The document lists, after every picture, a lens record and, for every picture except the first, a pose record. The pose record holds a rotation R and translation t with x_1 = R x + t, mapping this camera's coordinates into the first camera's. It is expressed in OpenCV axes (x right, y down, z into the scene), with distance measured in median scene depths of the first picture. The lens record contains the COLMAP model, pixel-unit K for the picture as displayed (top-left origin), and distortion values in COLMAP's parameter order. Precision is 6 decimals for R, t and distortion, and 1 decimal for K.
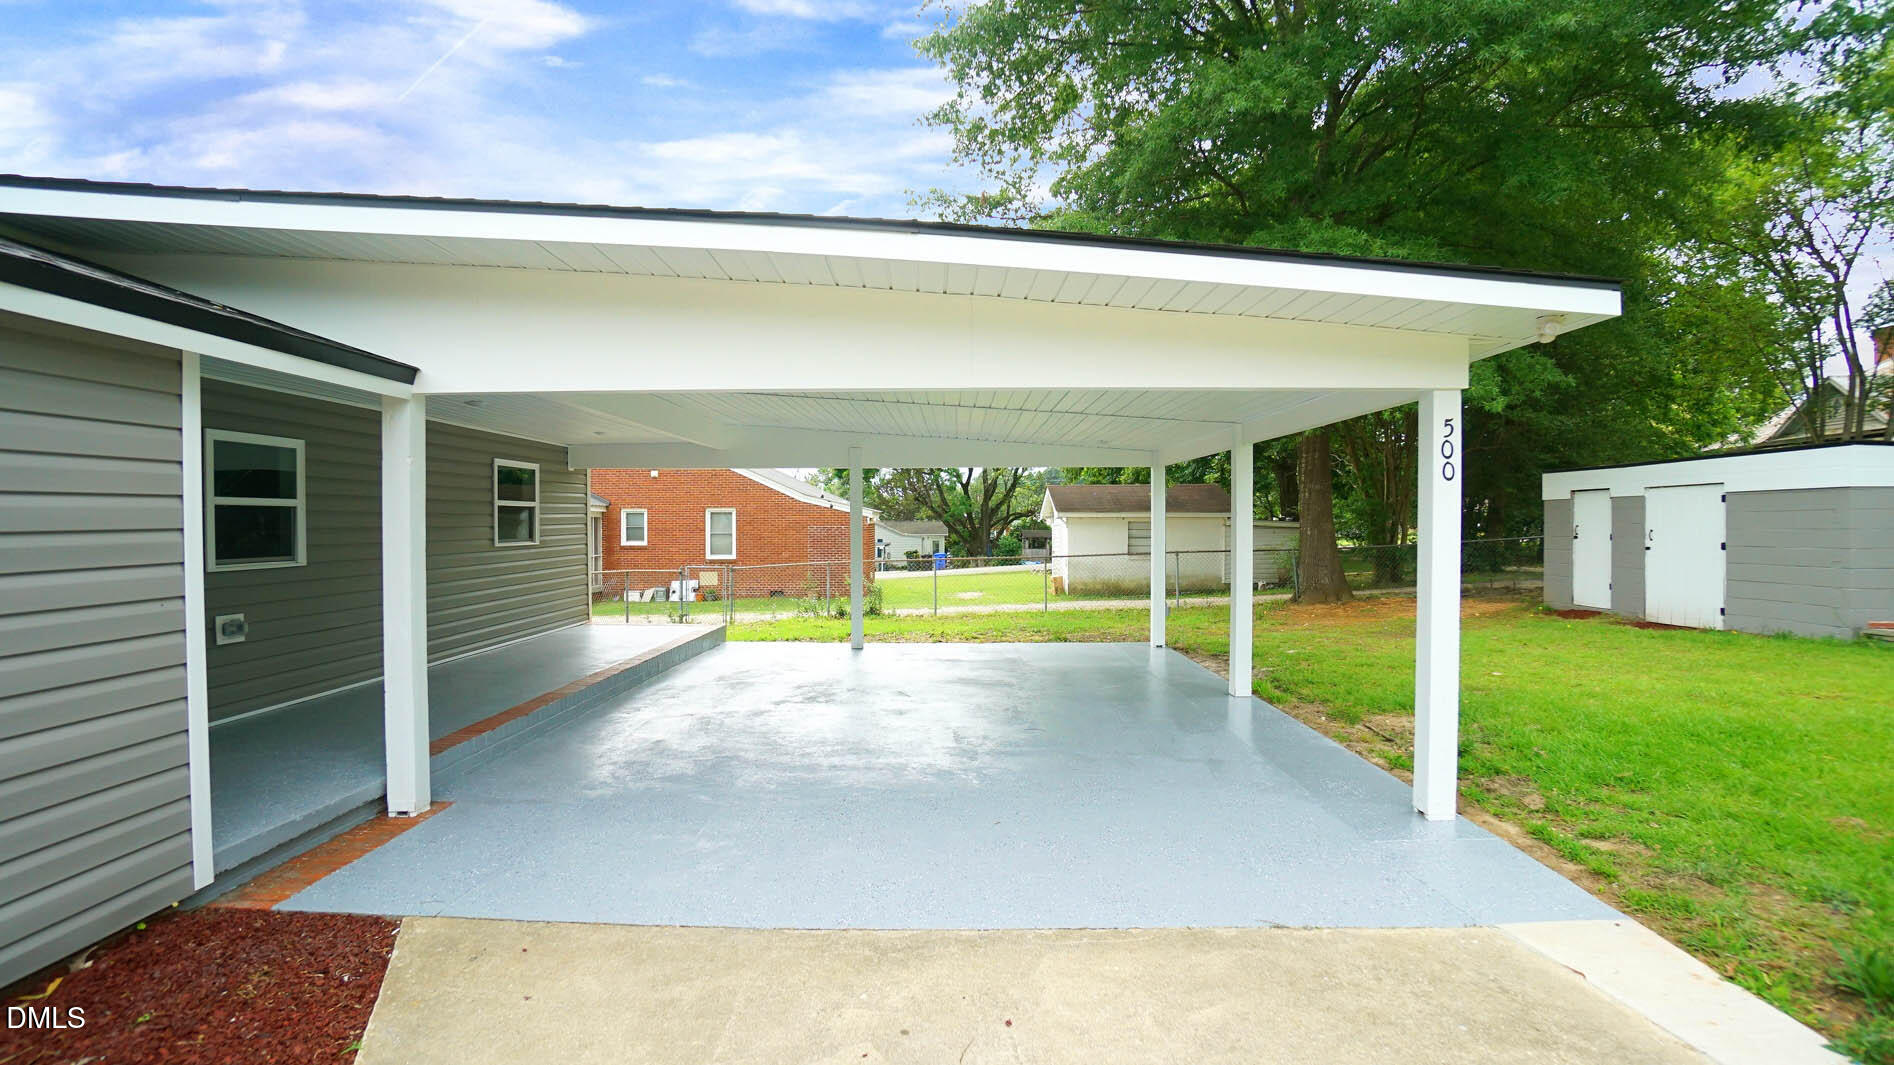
lens RADIAL K [[840.8, 0, 931.7], [0, 840.8, 537.4], [0, 0, 1]] dist [-0.038868, 0.000843]
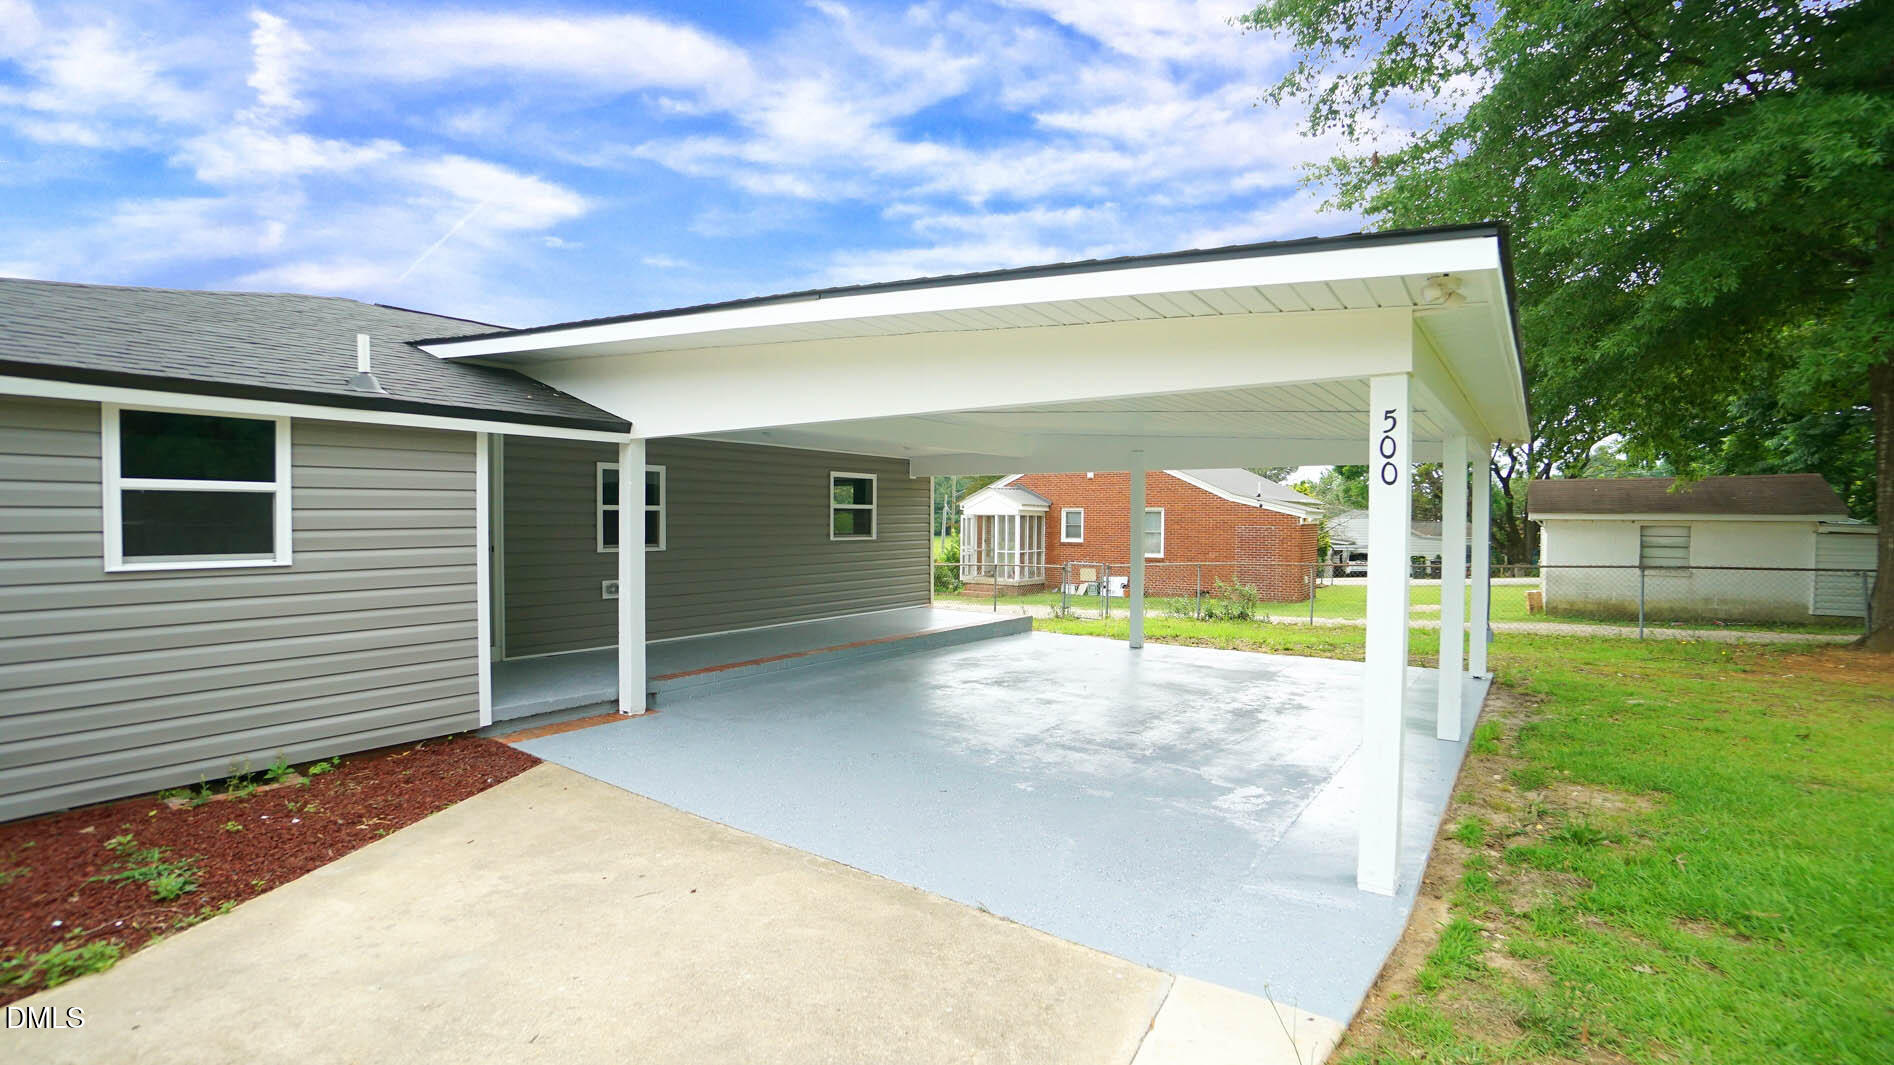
lens RADIAL K [[840.8, 0, 931.7], [0, 840.8, 537.4], [0, 0, 1]] dist [-0.038868, 0.000843]
pose [[0.813914, 0.019710, -0.580651, 0.733666], [-0.018008, 0.999800, 0.008696, -0.015116], [0.580706, 0.003378, 0.814106, 0.059645]]
